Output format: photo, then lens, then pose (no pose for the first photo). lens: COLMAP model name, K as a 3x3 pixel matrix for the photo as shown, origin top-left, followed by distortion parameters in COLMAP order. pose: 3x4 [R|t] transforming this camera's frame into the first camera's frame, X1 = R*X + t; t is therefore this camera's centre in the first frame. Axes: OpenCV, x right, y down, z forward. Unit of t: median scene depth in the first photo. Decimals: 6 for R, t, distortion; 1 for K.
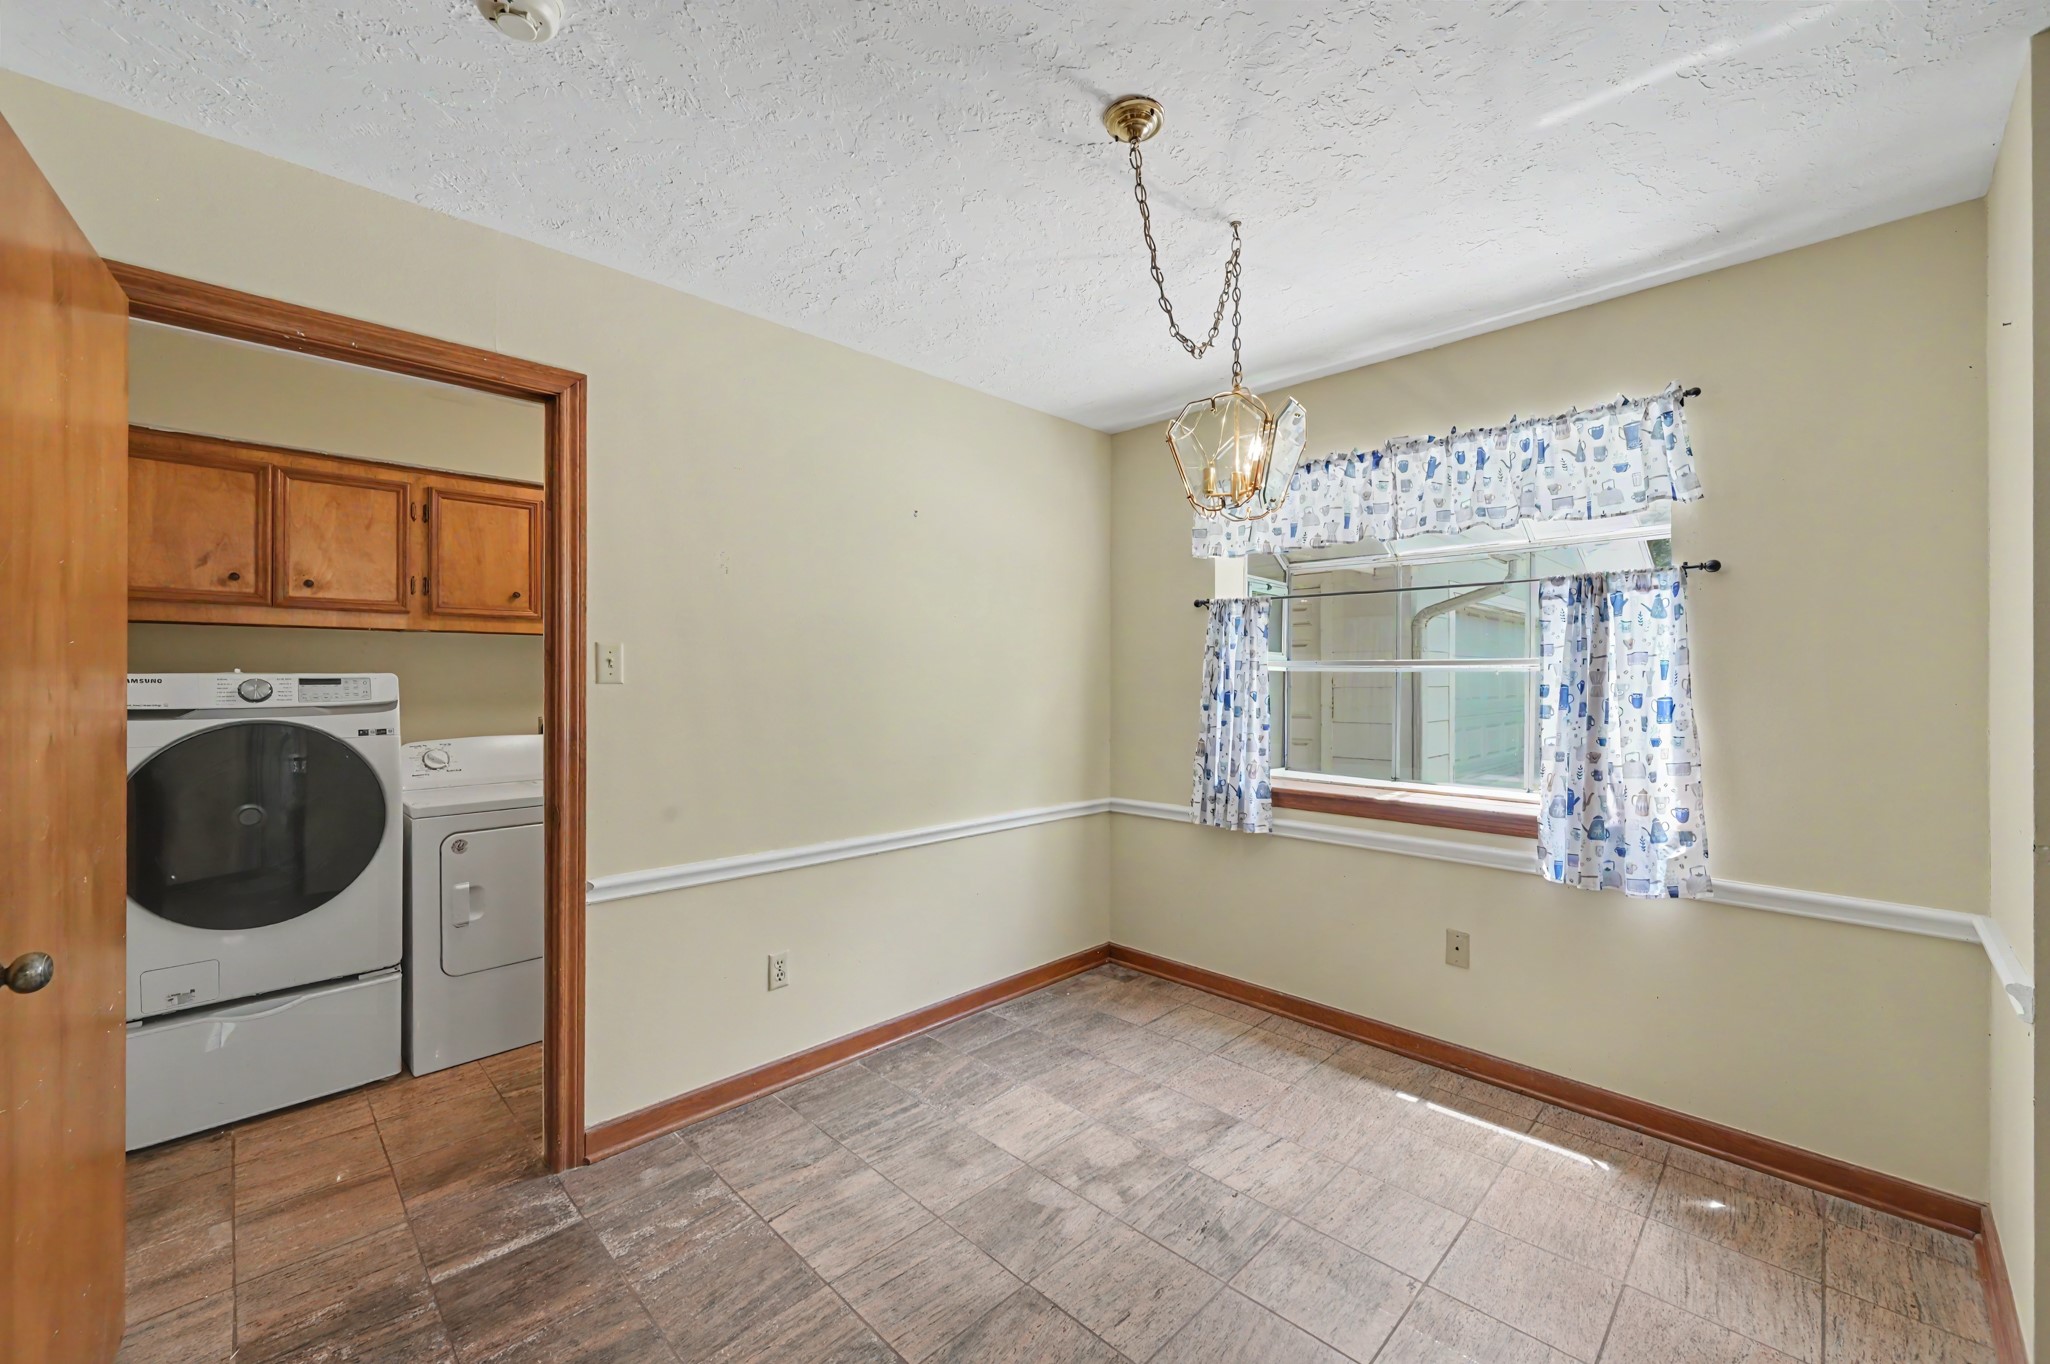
lens RADIAL K [[810.1, 0, 1022.8], [0, 810.1, 678.6], [0, 0, 1]] dist [0.000789, 0.000246]
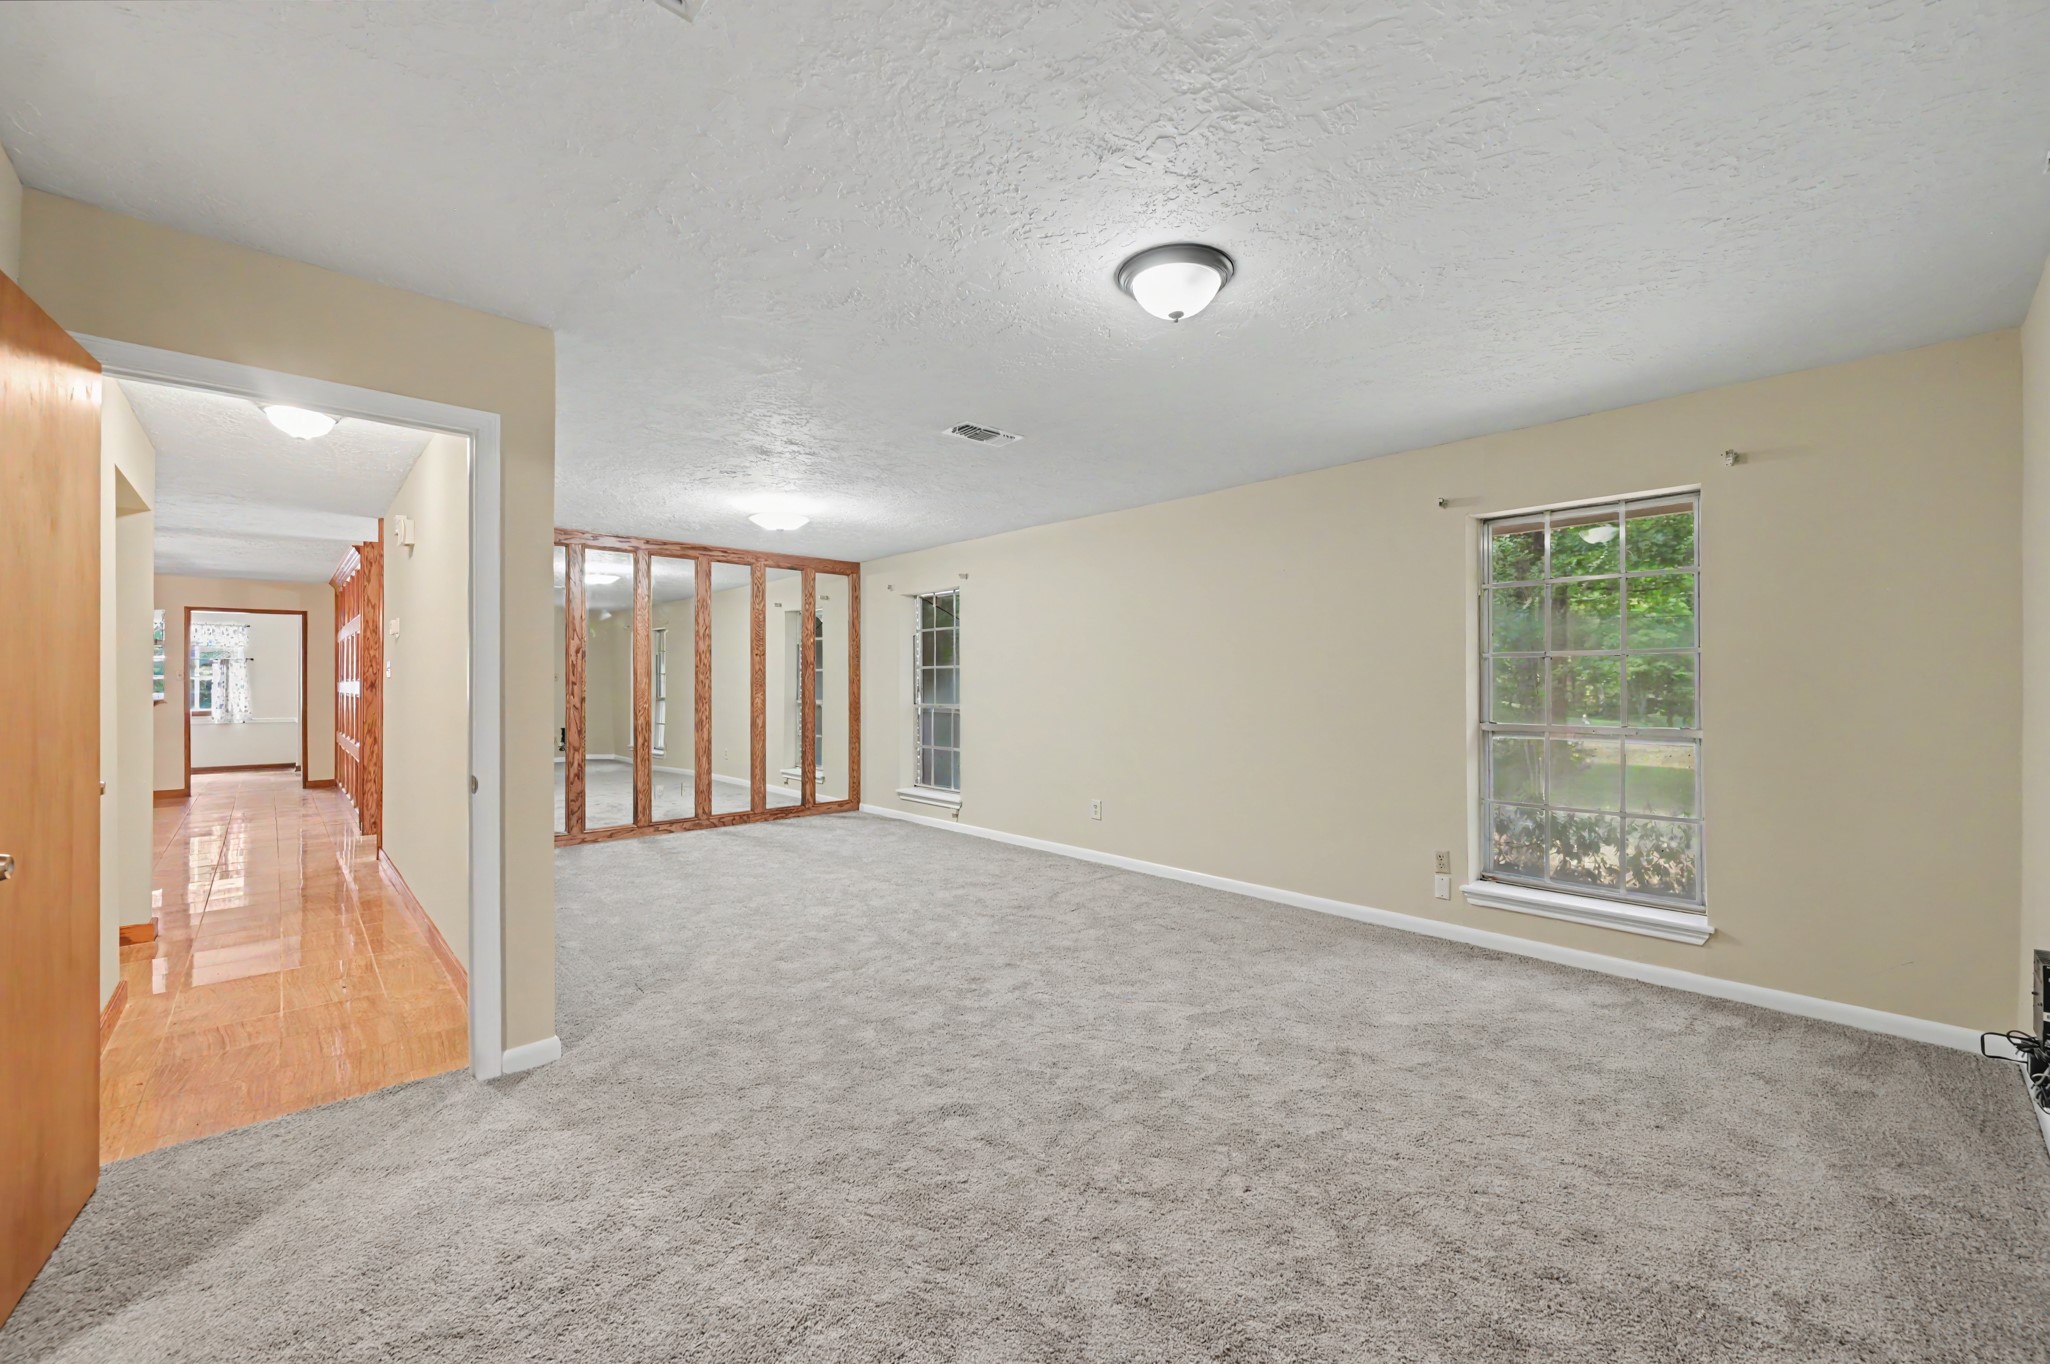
lens RADIAL K [[810.1, 0, 1019.8], [0, 810.1, 678.6], [0, 0, 1]] dist [0.000789, 0.000246]
pose [[0.023620, 0.007123, 0.999696, -4.297182], [0.001675, 0.999973, -0.007165, 0.031022], [-0.999720, 0.001844, 0.023608, -4.113300]]
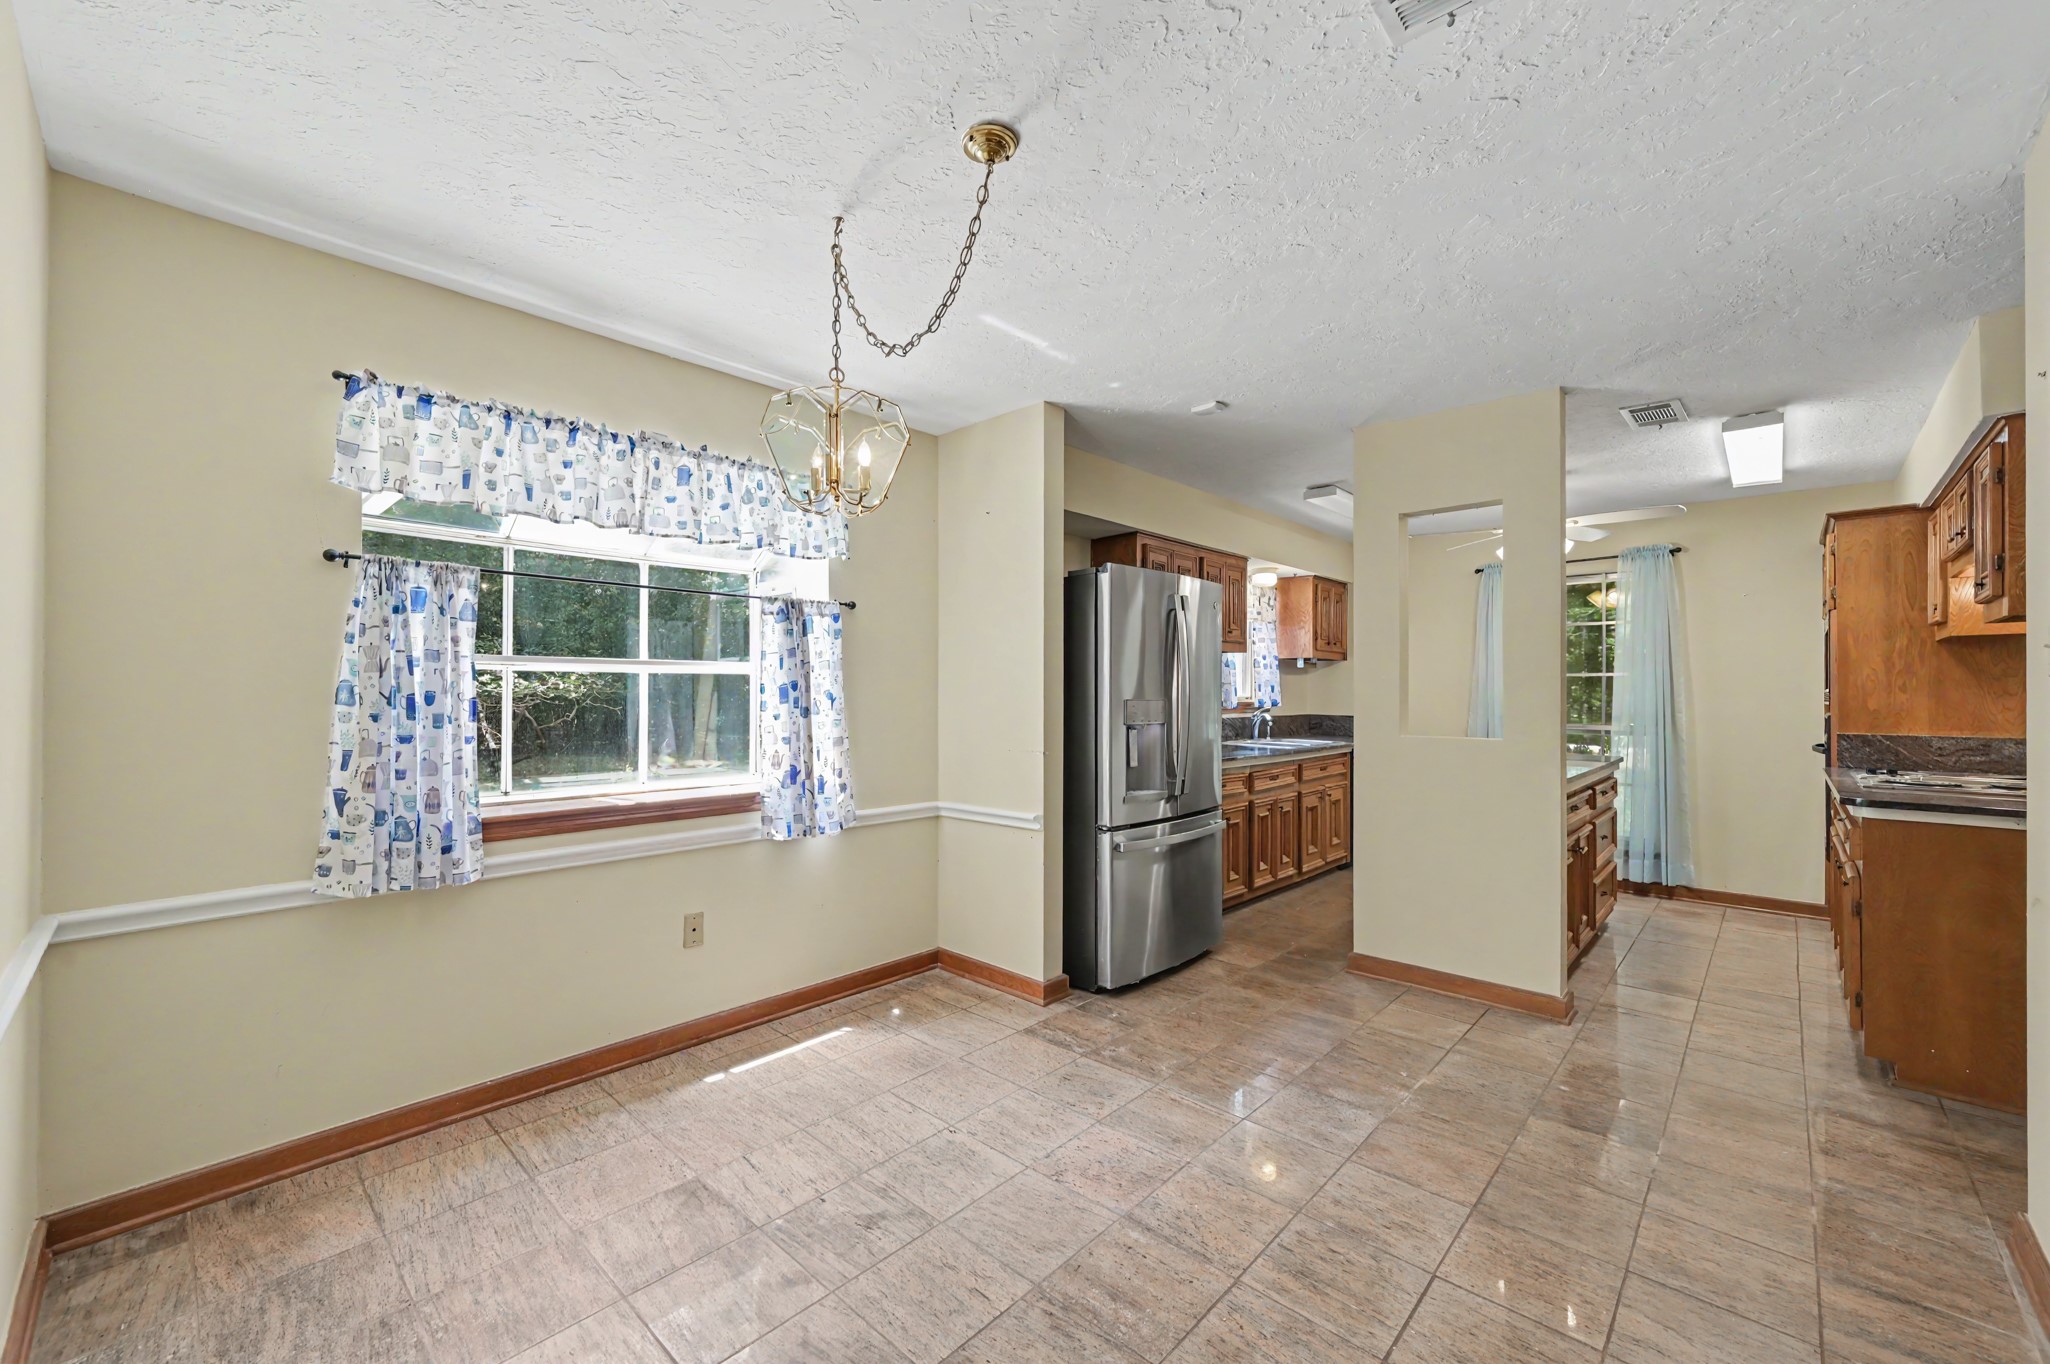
lens RADIAL K [[810.1, 0, 1032.7], [0, 810.1, 685.6], [0, 0, 1]] dist [0.000789, 0.000246]
pose [[-0.042042, 0.003446, 0.999110, -0.672384], [-0.002908, 0.999989, -0.003572, 0.015042], [-0.999112, -0.003056, -0.042032, 0.724008]]
